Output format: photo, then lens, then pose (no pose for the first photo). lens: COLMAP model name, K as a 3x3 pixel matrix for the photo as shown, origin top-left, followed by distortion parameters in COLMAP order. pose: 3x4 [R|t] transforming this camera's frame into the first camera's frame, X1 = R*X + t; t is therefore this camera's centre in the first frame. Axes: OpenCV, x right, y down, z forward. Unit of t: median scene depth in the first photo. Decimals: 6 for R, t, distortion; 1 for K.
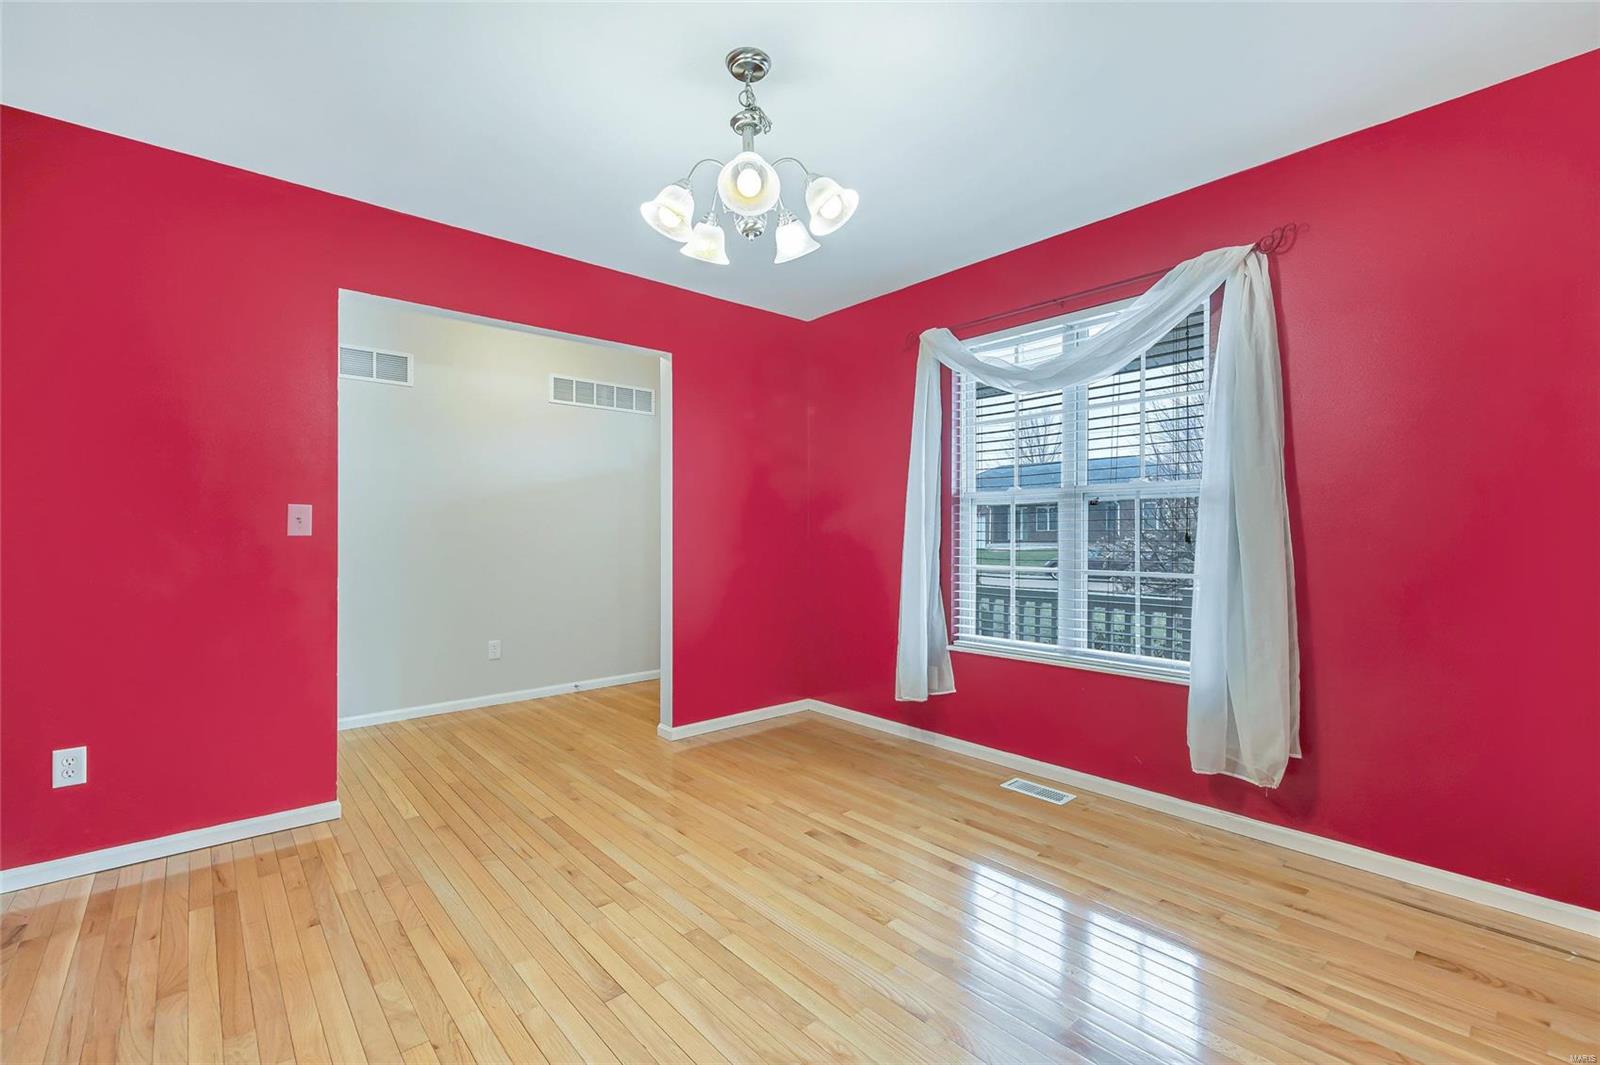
lens RADIAL K [[691.4, 0, 800.4], [0, 691.4, 533.2], [0, 0, 1]] dist [0.003954, -0.000329]
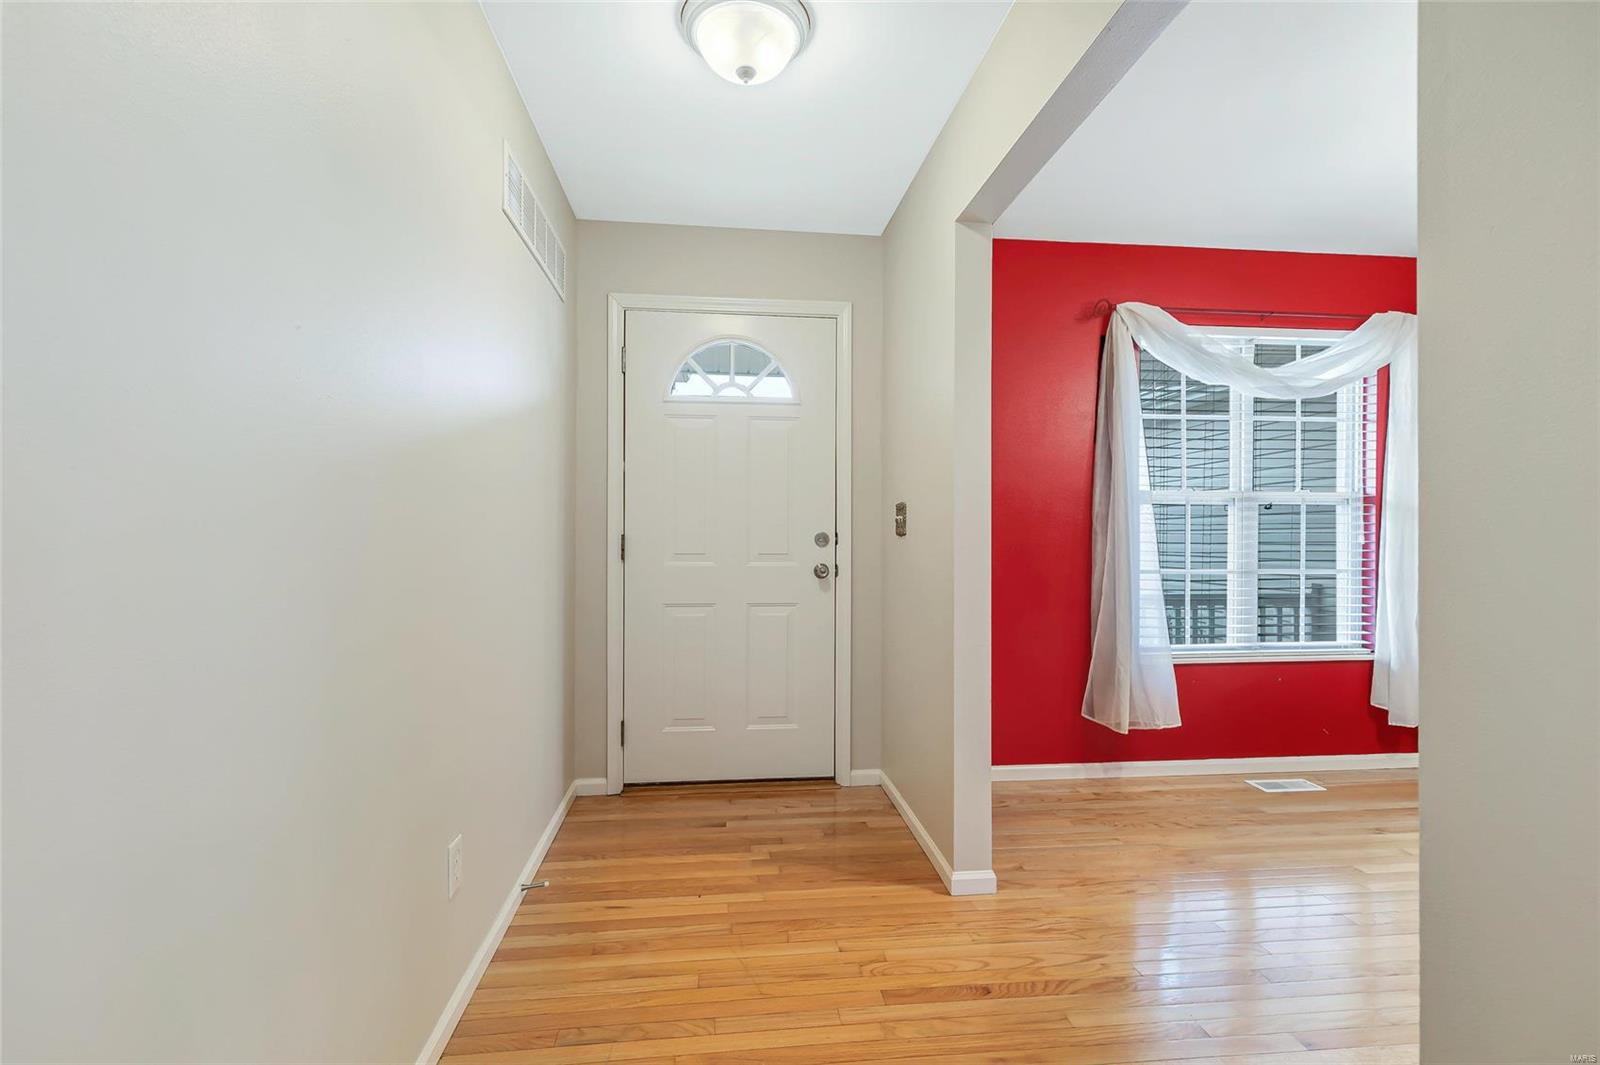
lens RADIAL K [[715.9, 0, 797.3], [0, 715.9, 535.1], [0, 0, 1]] dist [-0.001950, -0.000305]
pose [[0.586996, 0.003809, 0.809581, -0.950935], [-0.002109, 0.999993, -0.003176, 0.005102], [-0.809587, 0.000157, 0.587000, 0.969949]]
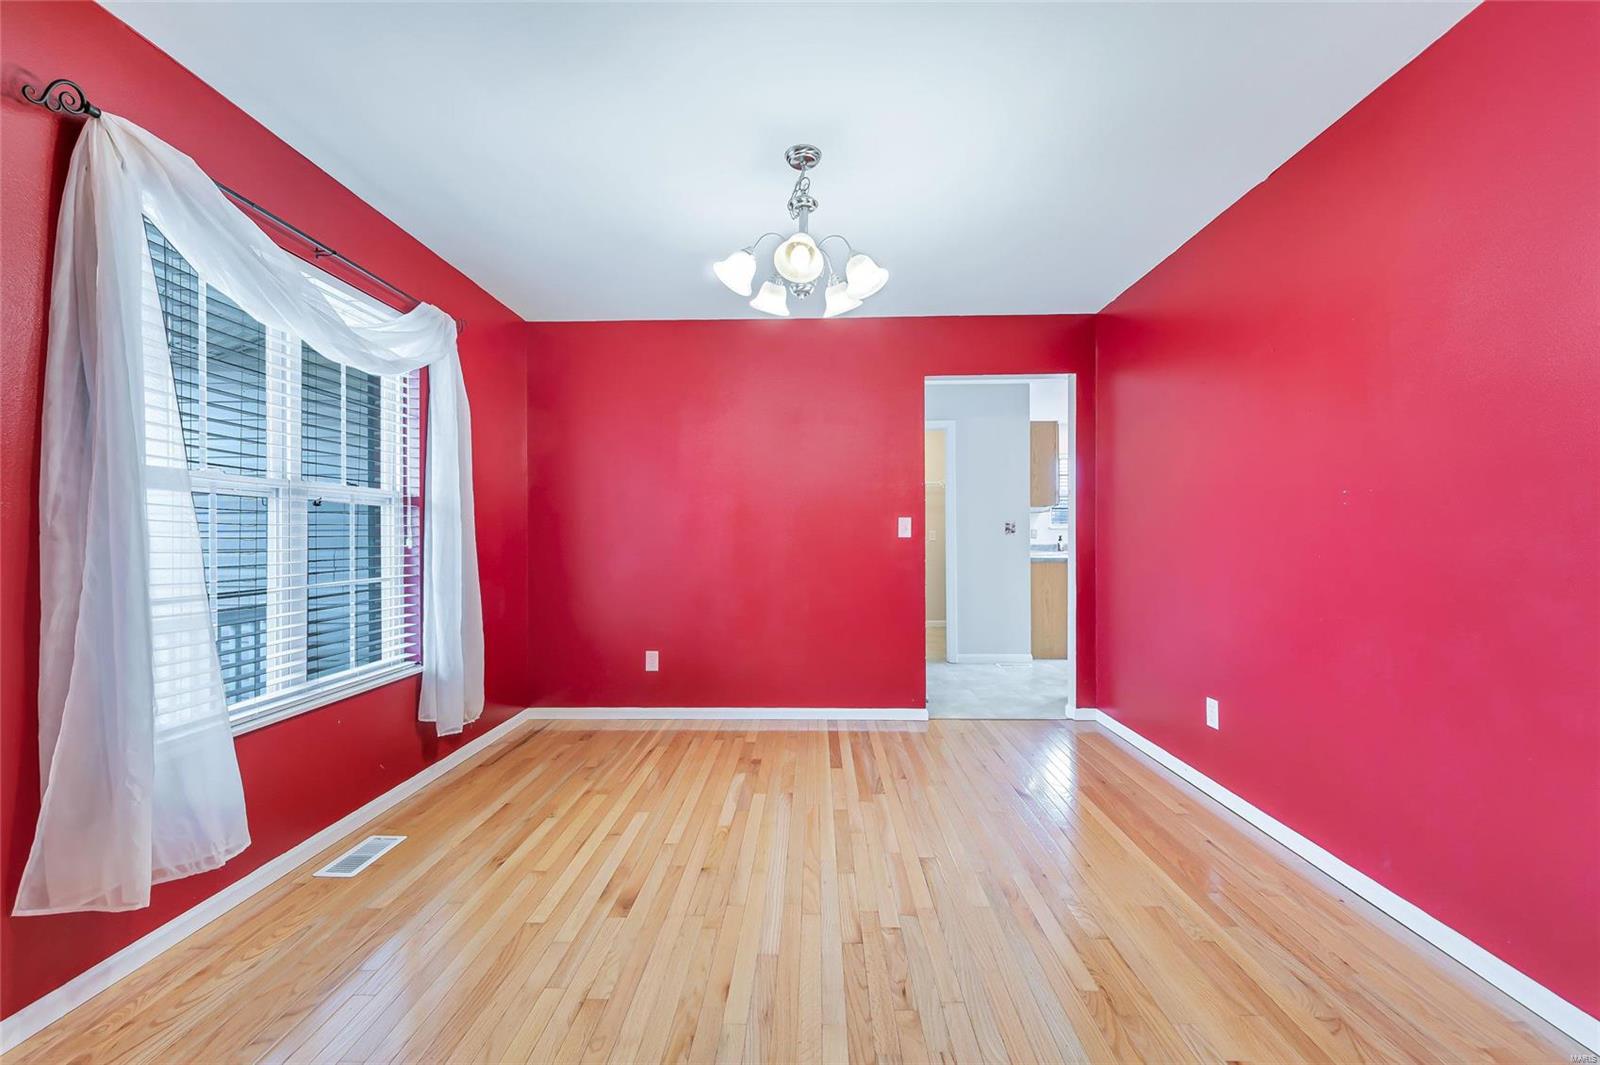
lens RADIAL K [[644.0, 0, 792.2], [0, 644.0, 537.8], [0, 0, 1]] dist [0.006054, -0.000677]
pose [[-0.725716, 0.002544, 0.687990, -0.554712], [0.003207, 0.999995, -0.000314, -0.000116], [-0.687987, 0.001979, -0.725721, 1.212124]]
